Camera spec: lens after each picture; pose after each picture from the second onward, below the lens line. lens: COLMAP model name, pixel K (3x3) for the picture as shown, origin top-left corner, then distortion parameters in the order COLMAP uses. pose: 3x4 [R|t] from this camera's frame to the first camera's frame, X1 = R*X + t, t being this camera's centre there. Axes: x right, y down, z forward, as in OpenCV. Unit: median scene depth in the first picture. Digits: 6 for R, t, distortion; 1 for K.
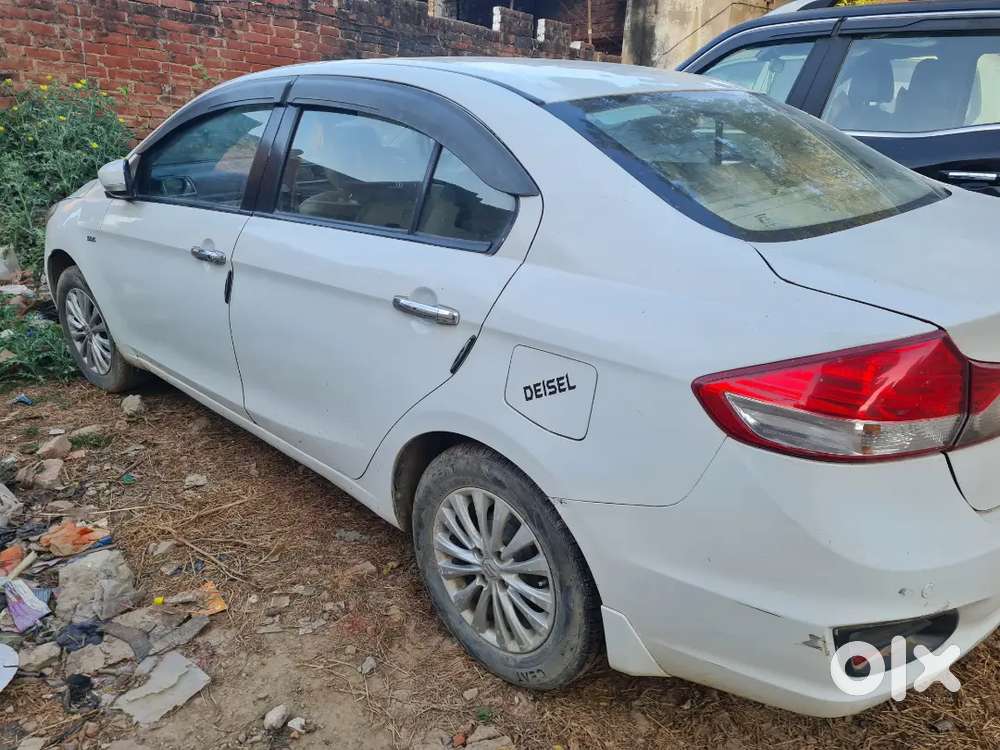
lens RADIAL K [[762.0, 0, 498.3], [0, 762.0, 371.2], [0, 0, 1]] dist [0.053979, -0.033494]
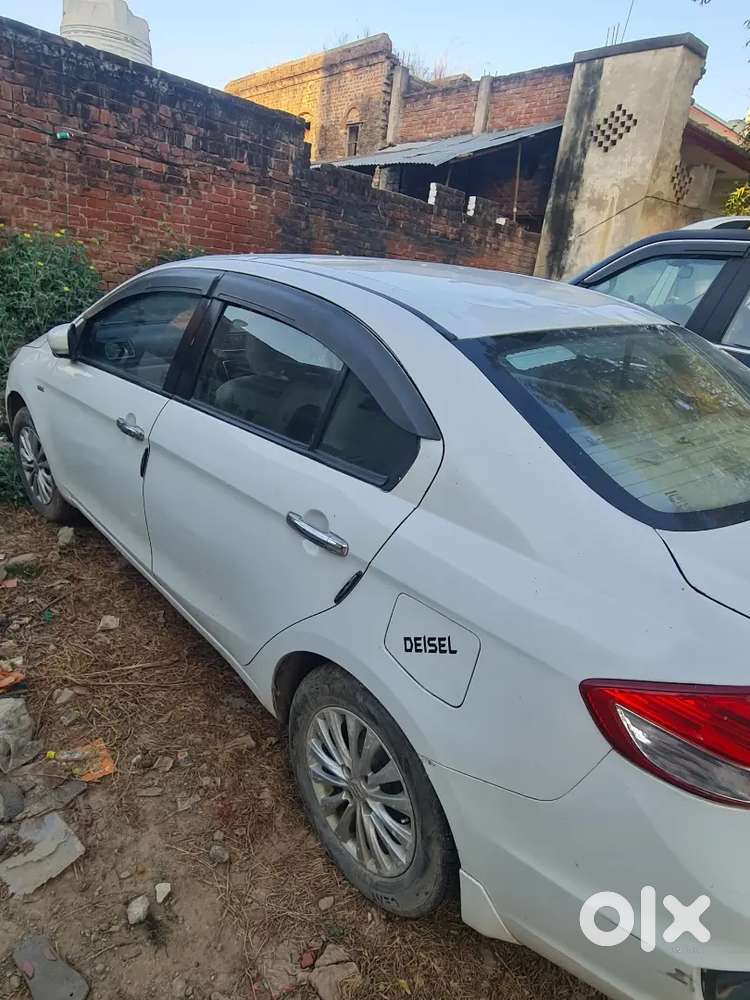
lens RADIAL K [[649.7, 0, 372.3], [0, 649.7, 500.6], [0, 0, 1]] dist [0.007083, -0.007504]
pose [[0.993571, 0.101559, -0.050020, 0.012927], [-0.099963, 0.994429, 0.033430, -0.136751], [0.053137, -0.028215, 0.998189, 0.135466]]
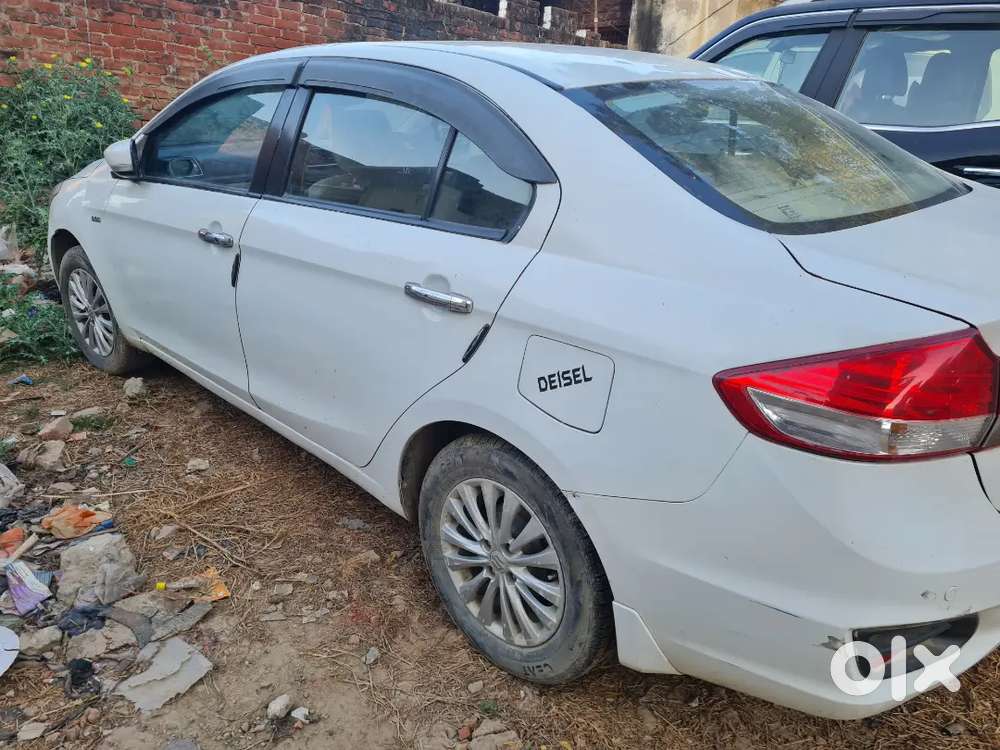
lens RADIAL K [[762.0, 0, 492.6], [0, 762.0, 364.1], [0, 0, 1]] dist [0.053979, -0.033494]
pose [[0.999821, 0.018832, -0.001858, -0.018260], [-0.018820, 0.999805, 0.005978, -0.001427], [0.001971, -0.005942, 0.999980, 0.012427]]
